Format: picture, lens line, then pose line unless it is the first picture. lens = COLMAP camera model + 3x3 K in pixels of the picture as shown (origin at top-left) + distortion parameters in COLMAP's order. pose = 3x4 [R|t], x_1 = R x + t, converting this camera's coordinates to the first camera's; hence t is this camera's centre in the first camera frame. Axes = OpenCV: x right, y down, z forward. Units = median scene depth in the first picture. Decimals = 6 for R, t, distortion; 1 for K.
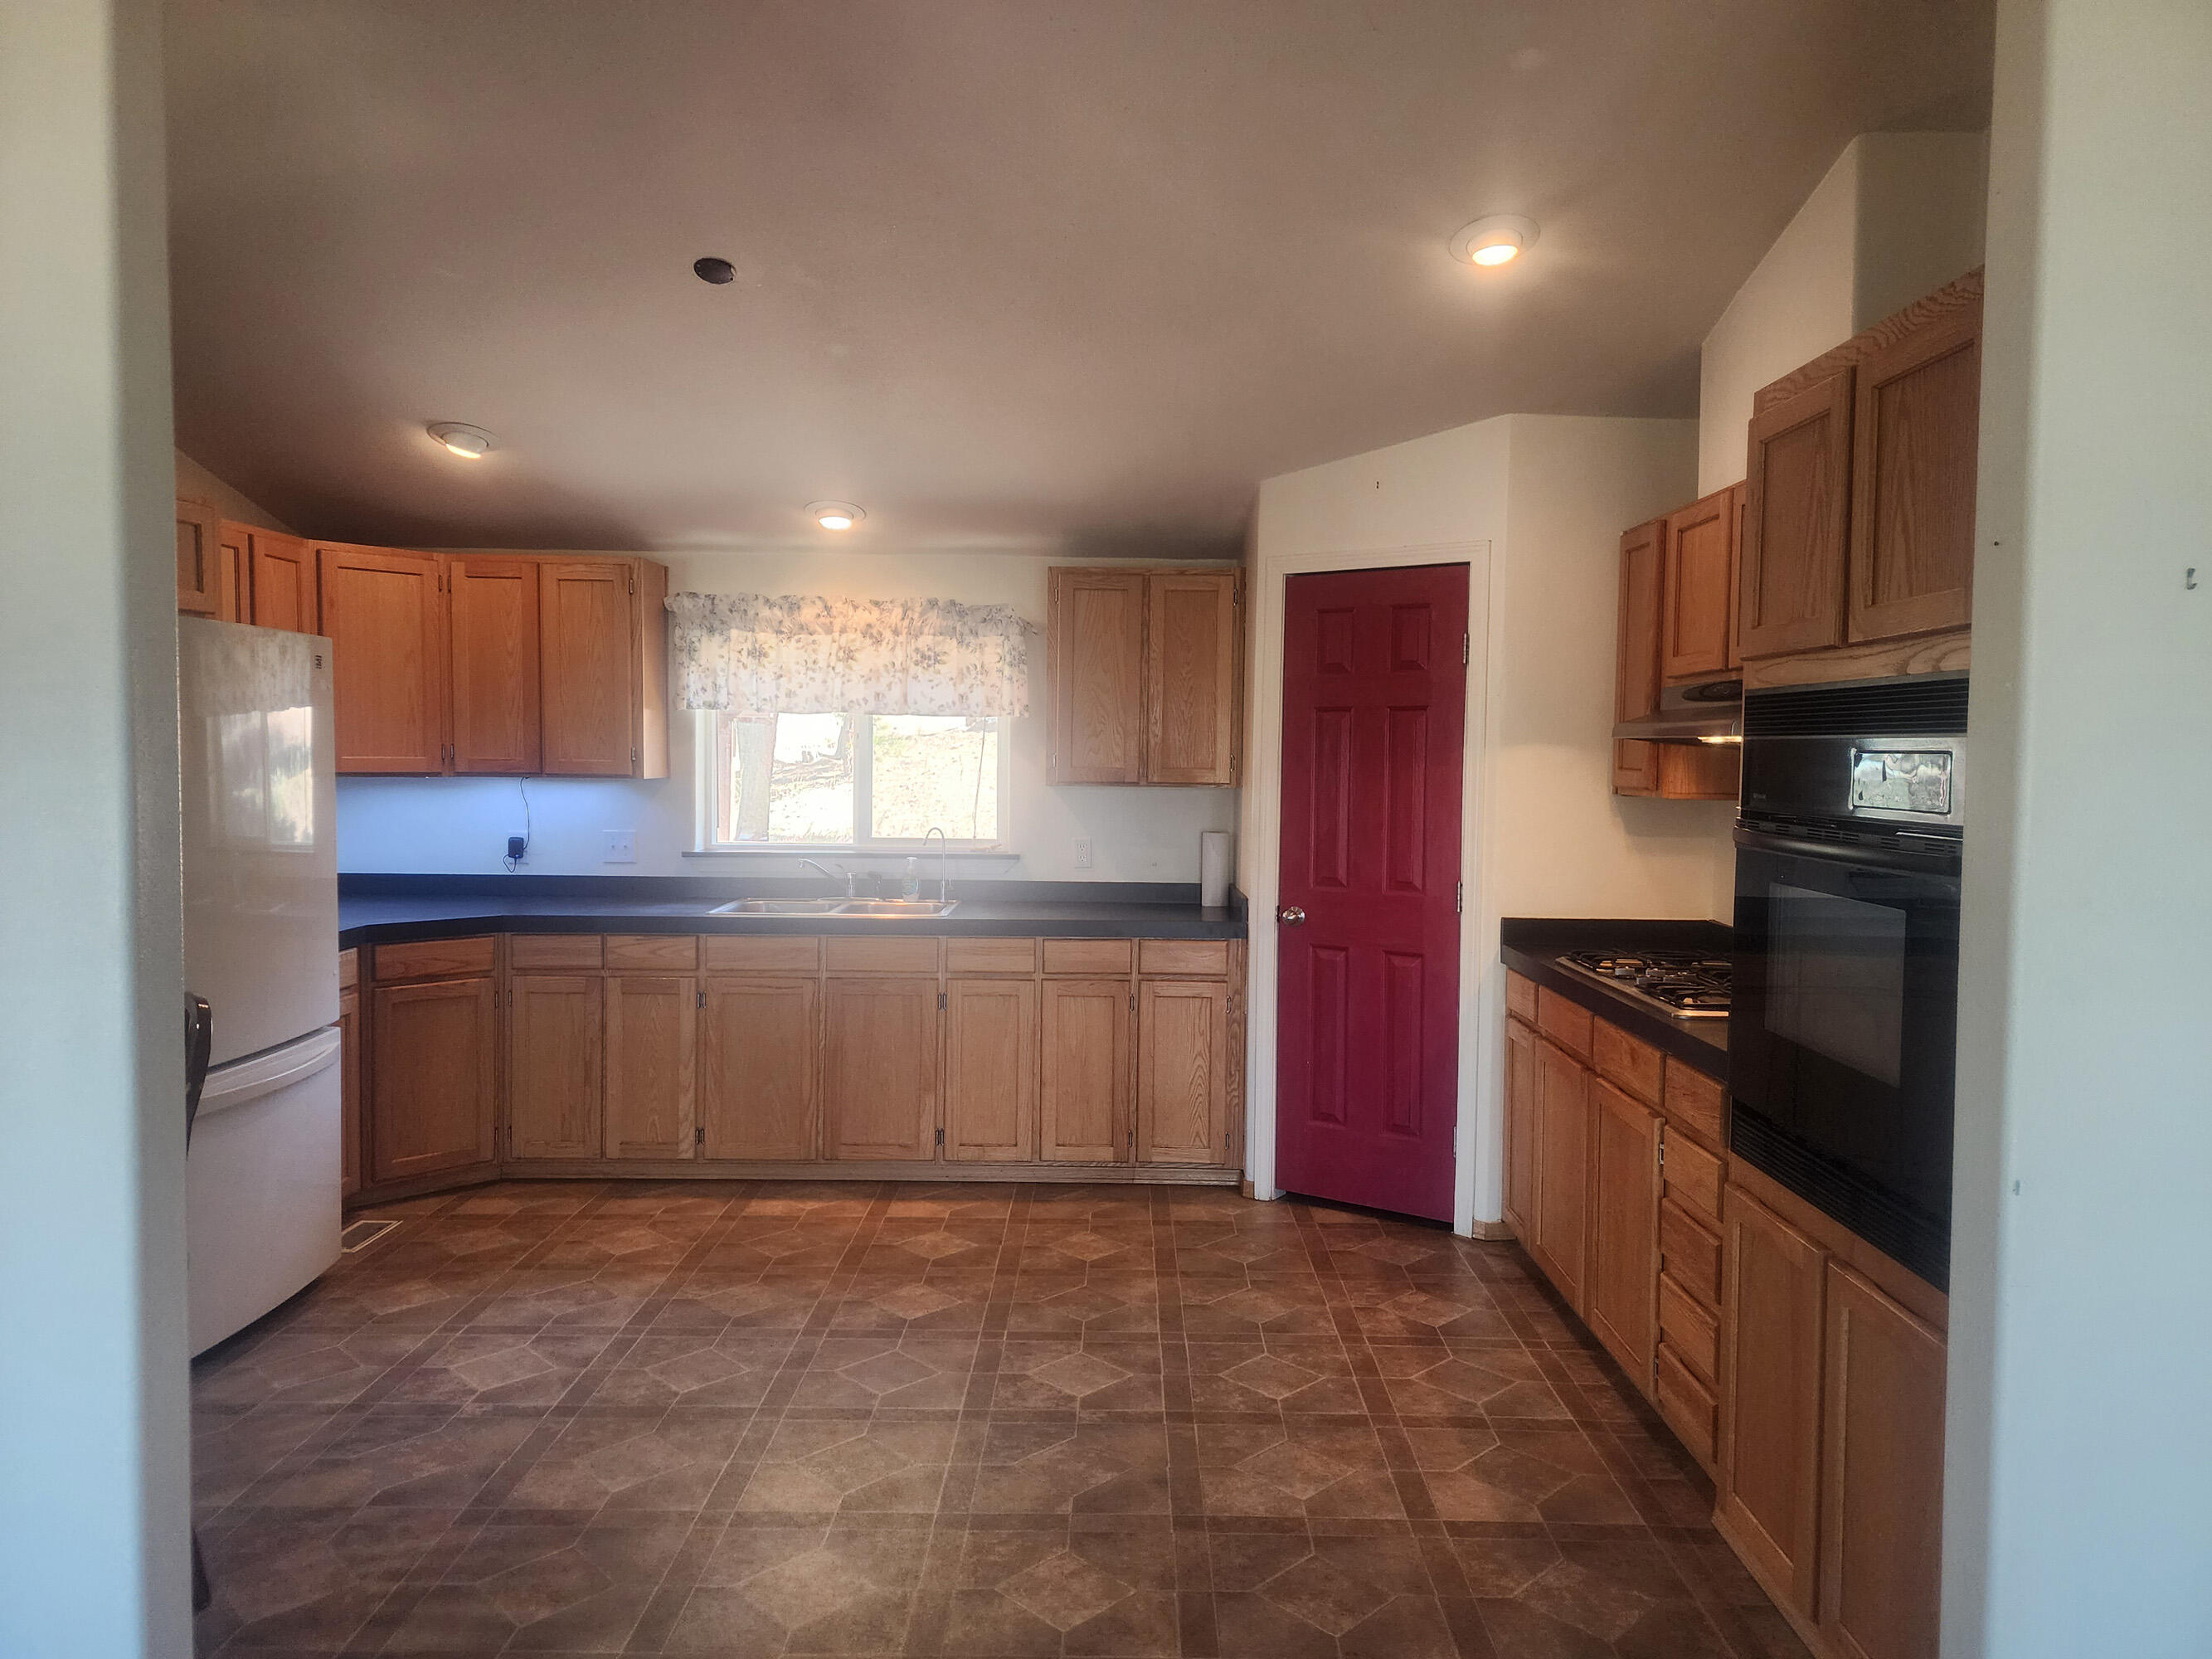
lens RADIAL K [[1510.5, 0, 1107.8], [0, 1510.5, 811.2], [0, 0, 1]] dist [0.097481, -0.077834]
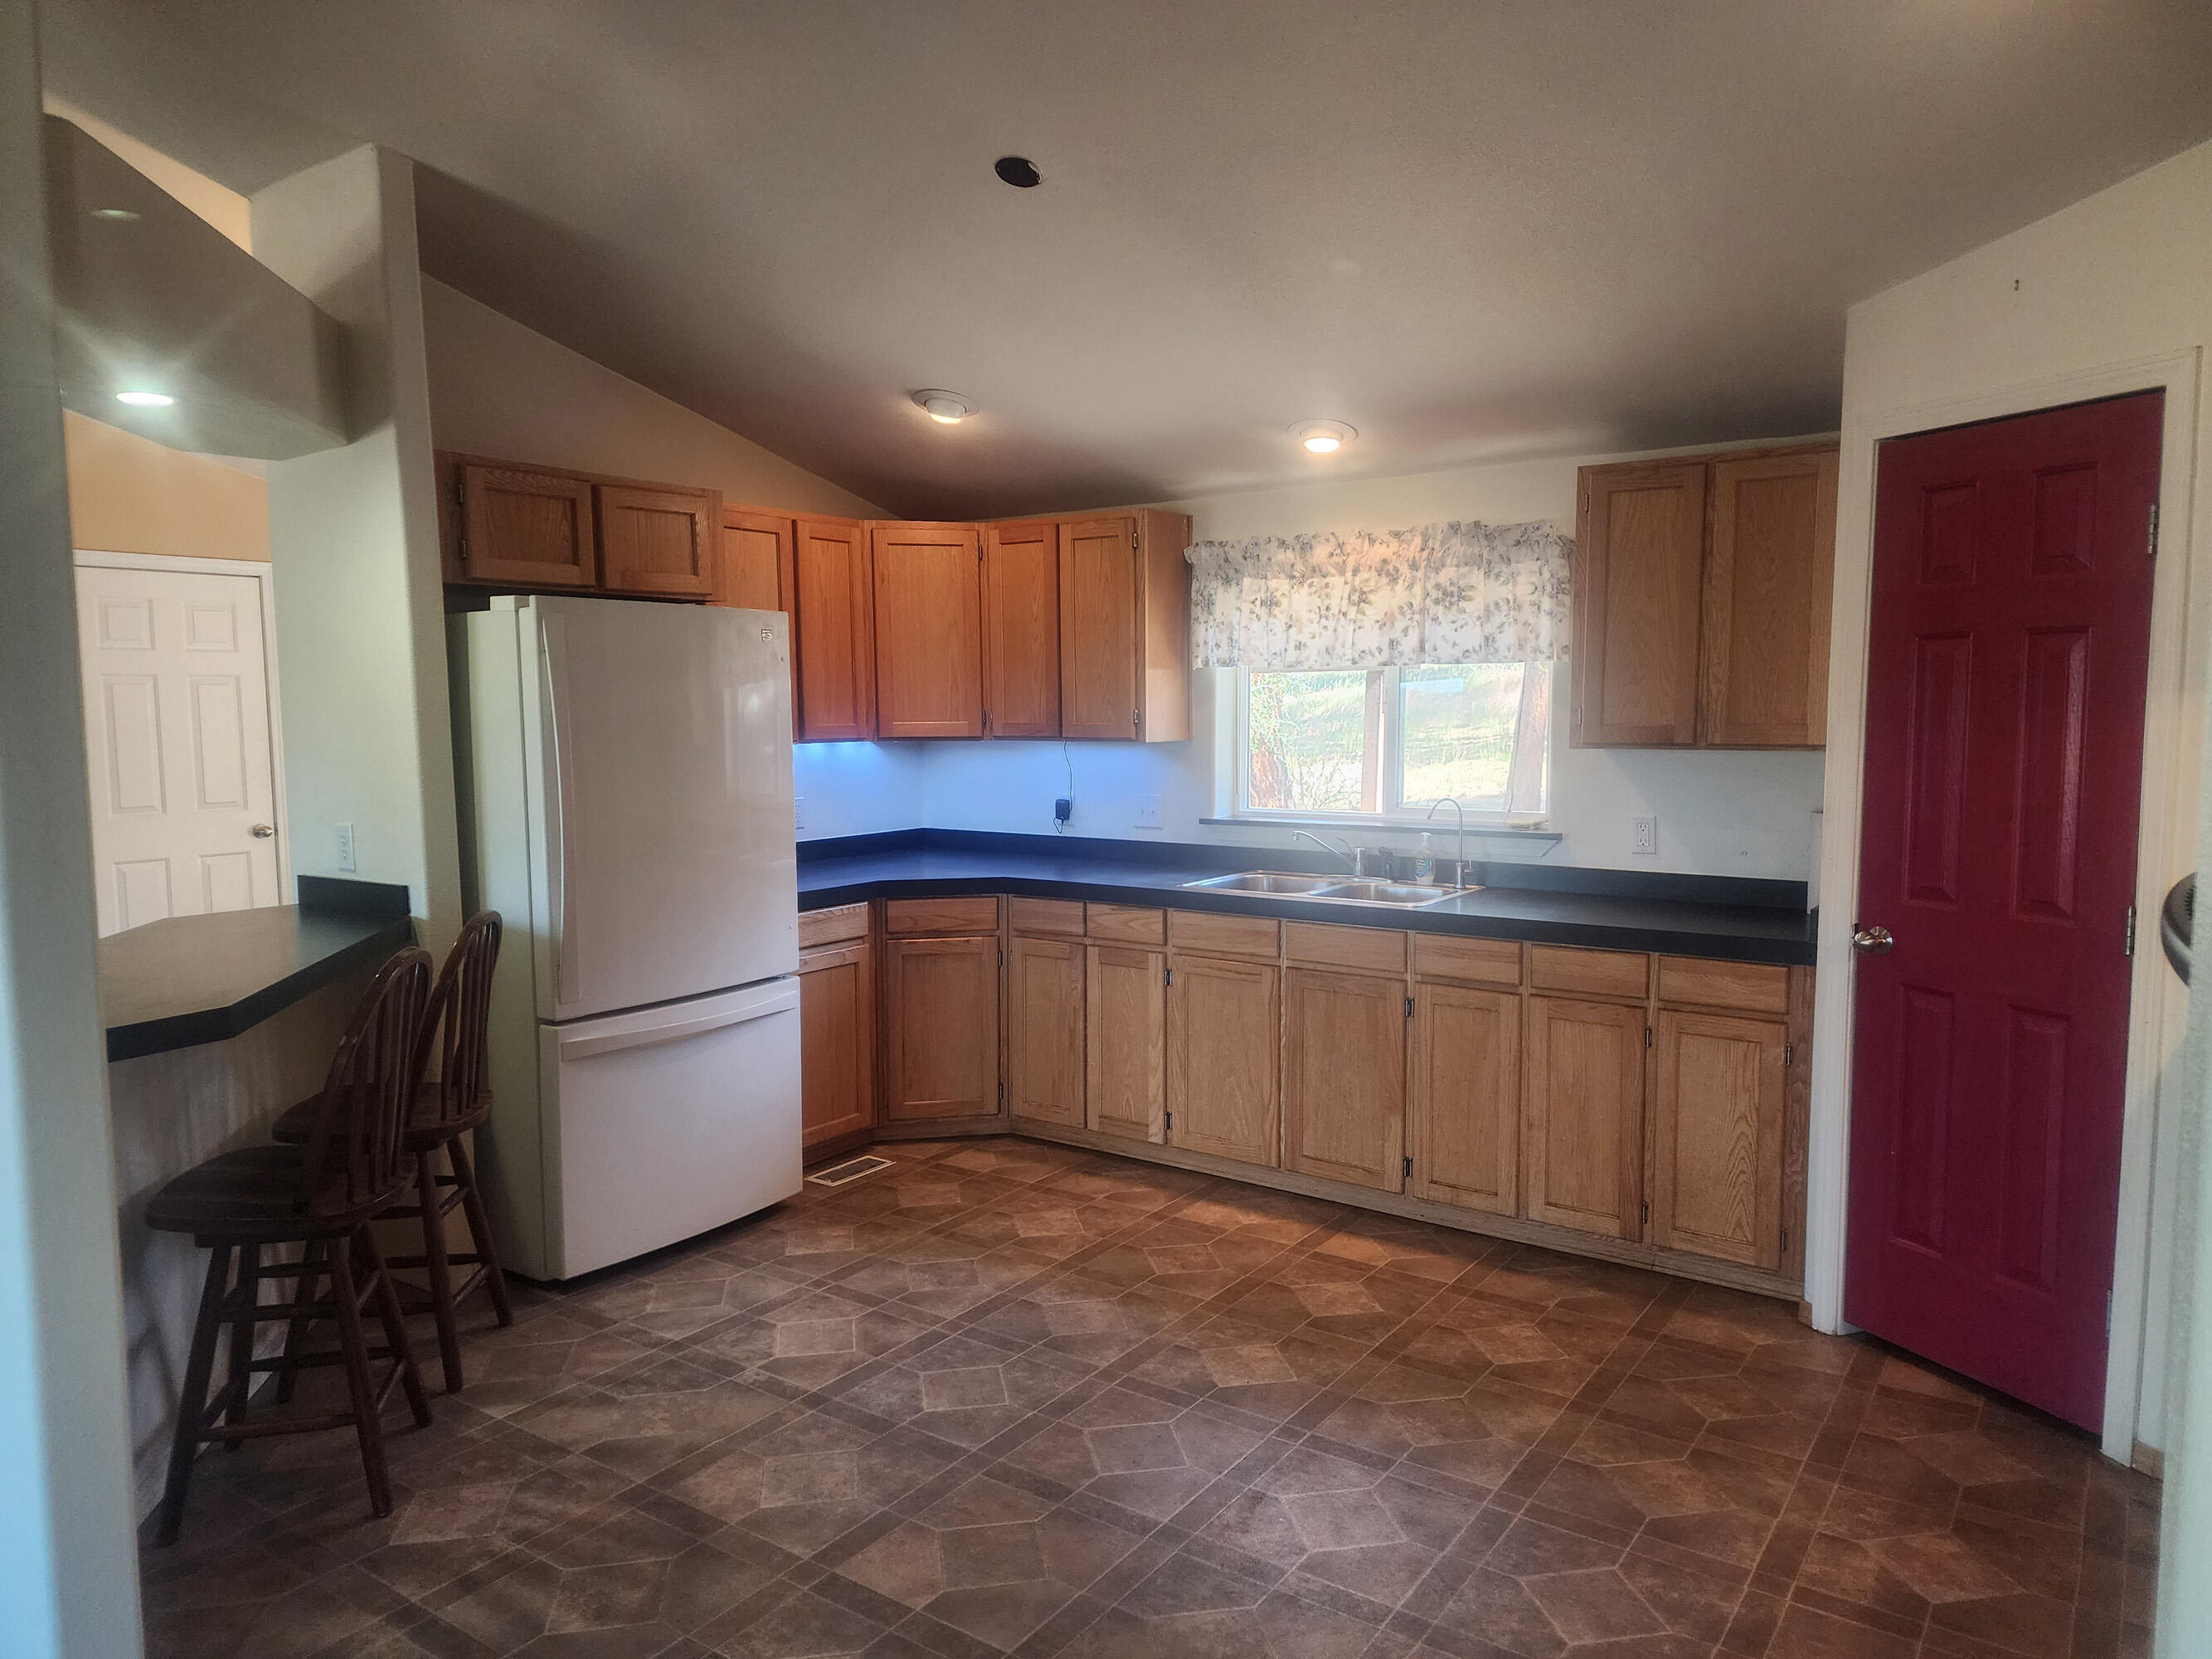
lens RADIAL K [[1489.4, 0, 1106.0], [0, 1489.4, 829.5], [0, 0, 1]] dist [0.131388, -0.168330]
pose [[0.818641, 0.032173, -0.573403, 0.225850], [-0.006131, 0.998862, 0.047292, -0.010959], [0.574273, -0.035200, 0.817907, 0.228553]]
